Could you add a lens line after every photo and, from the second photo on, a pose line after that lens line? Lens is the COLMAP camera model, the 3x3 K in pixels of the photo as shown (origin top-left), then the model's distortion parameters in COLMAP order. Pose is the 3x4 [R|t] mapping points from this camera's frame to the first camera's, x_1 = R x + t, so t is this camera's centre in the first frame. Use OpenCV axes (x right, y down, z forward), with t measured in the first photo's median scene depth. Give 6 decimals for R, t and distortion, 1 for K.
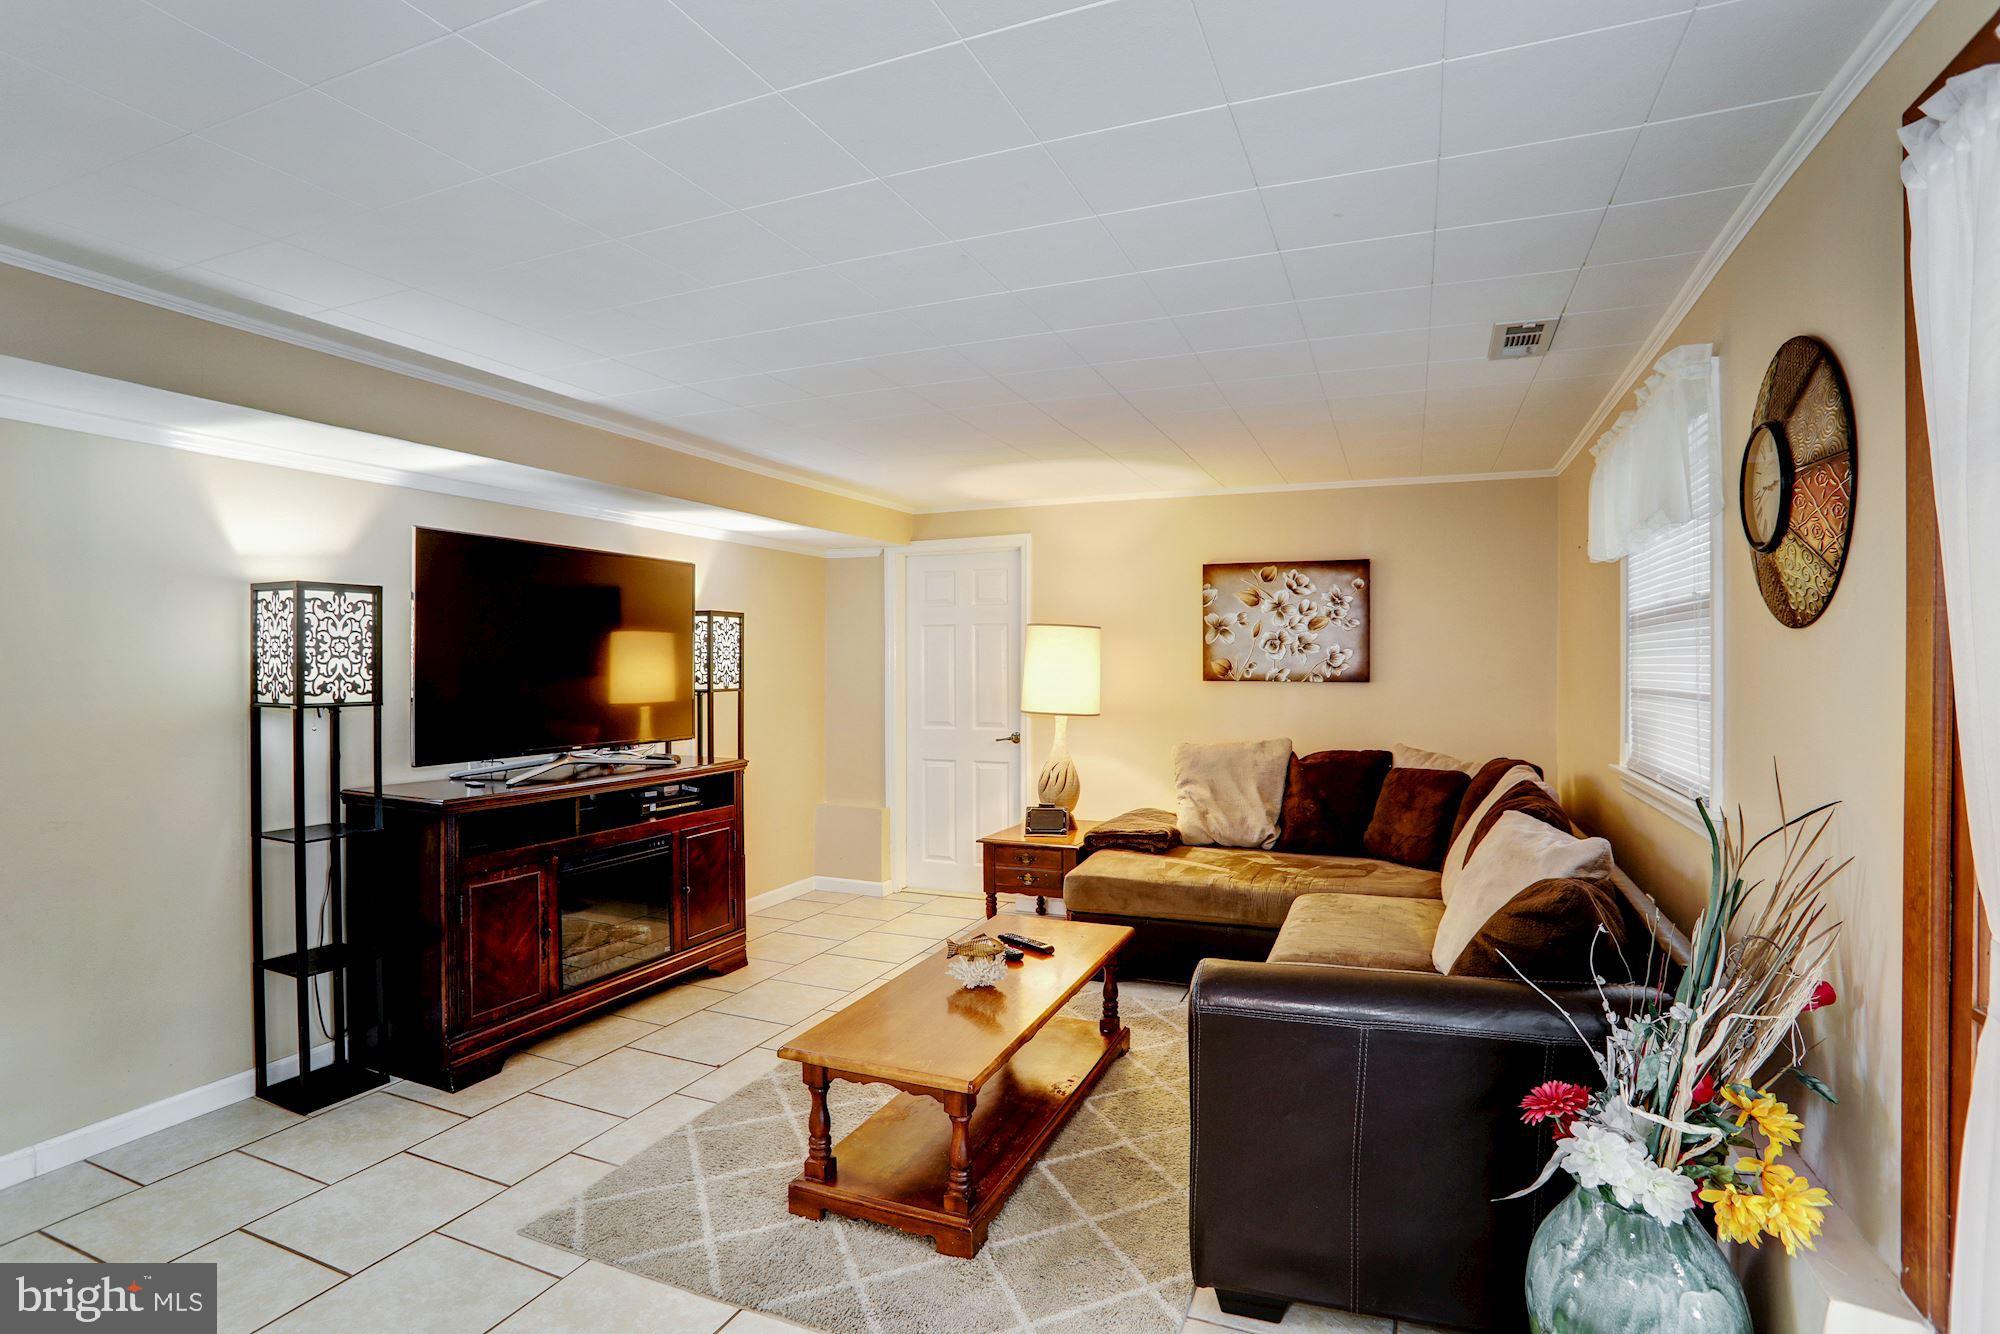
lens RADIAL K [[1002.4, 0, 1034.3], [0, 1002.4, 632.4], [0, 0, 1]] dist [-0.074527, 0.027977]
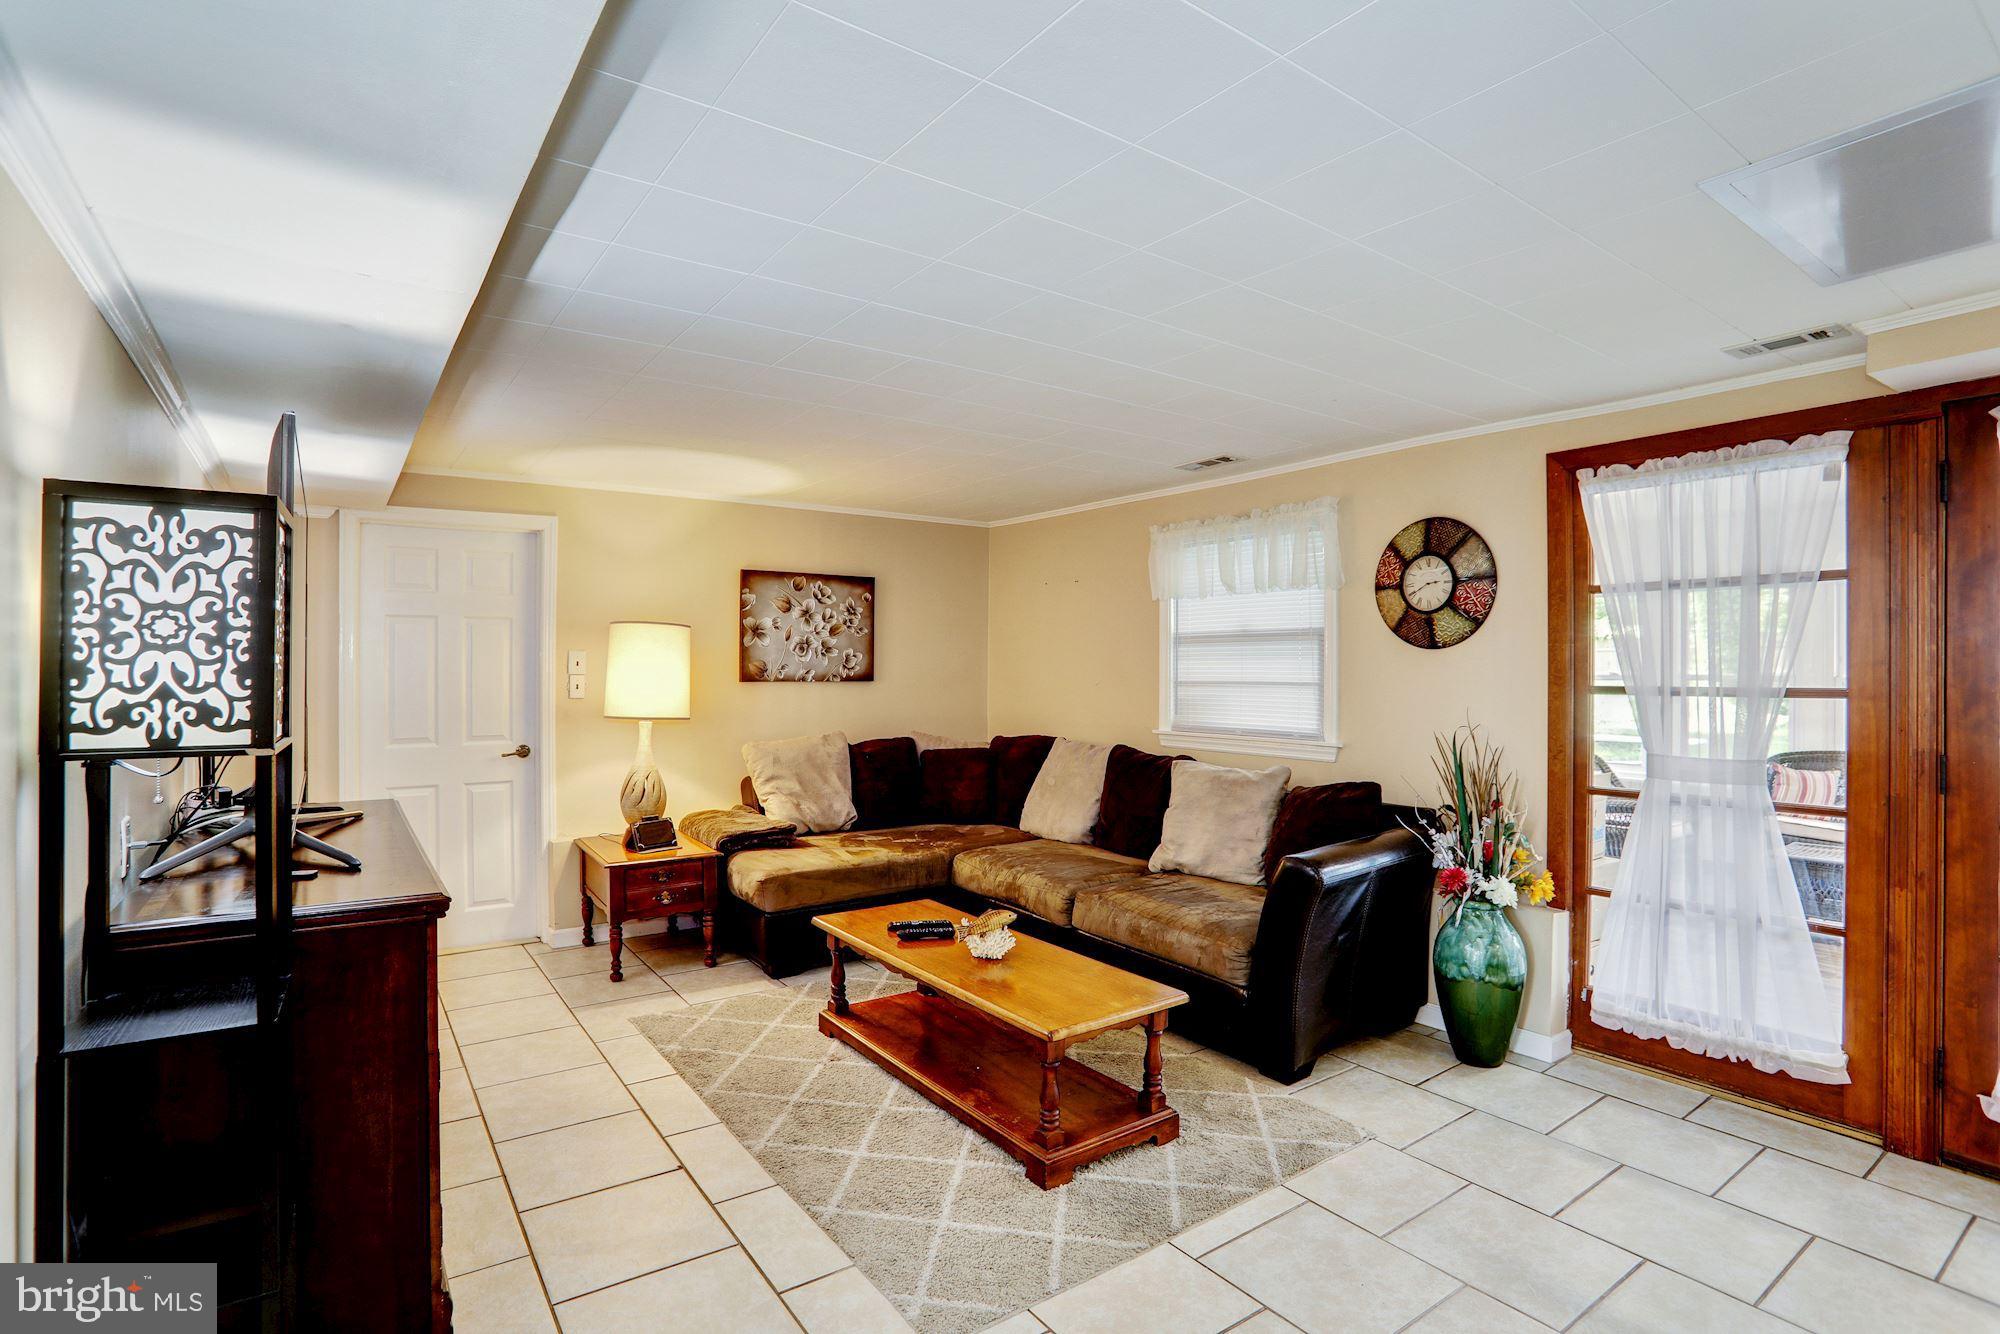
lens RADIAL K [[1002.4, 0, 957.5], [0, 1002.4, 657.8], [0, 0, 1]] dist [-0.074527, 0.027977]
pose [[0.518391, 0.008555, 0.855101, -0.657474], [-0.027829, 0.999589, 0.006871, 0.011338], [-0.854691, -0.027359, 0.518416, 0.301661]]
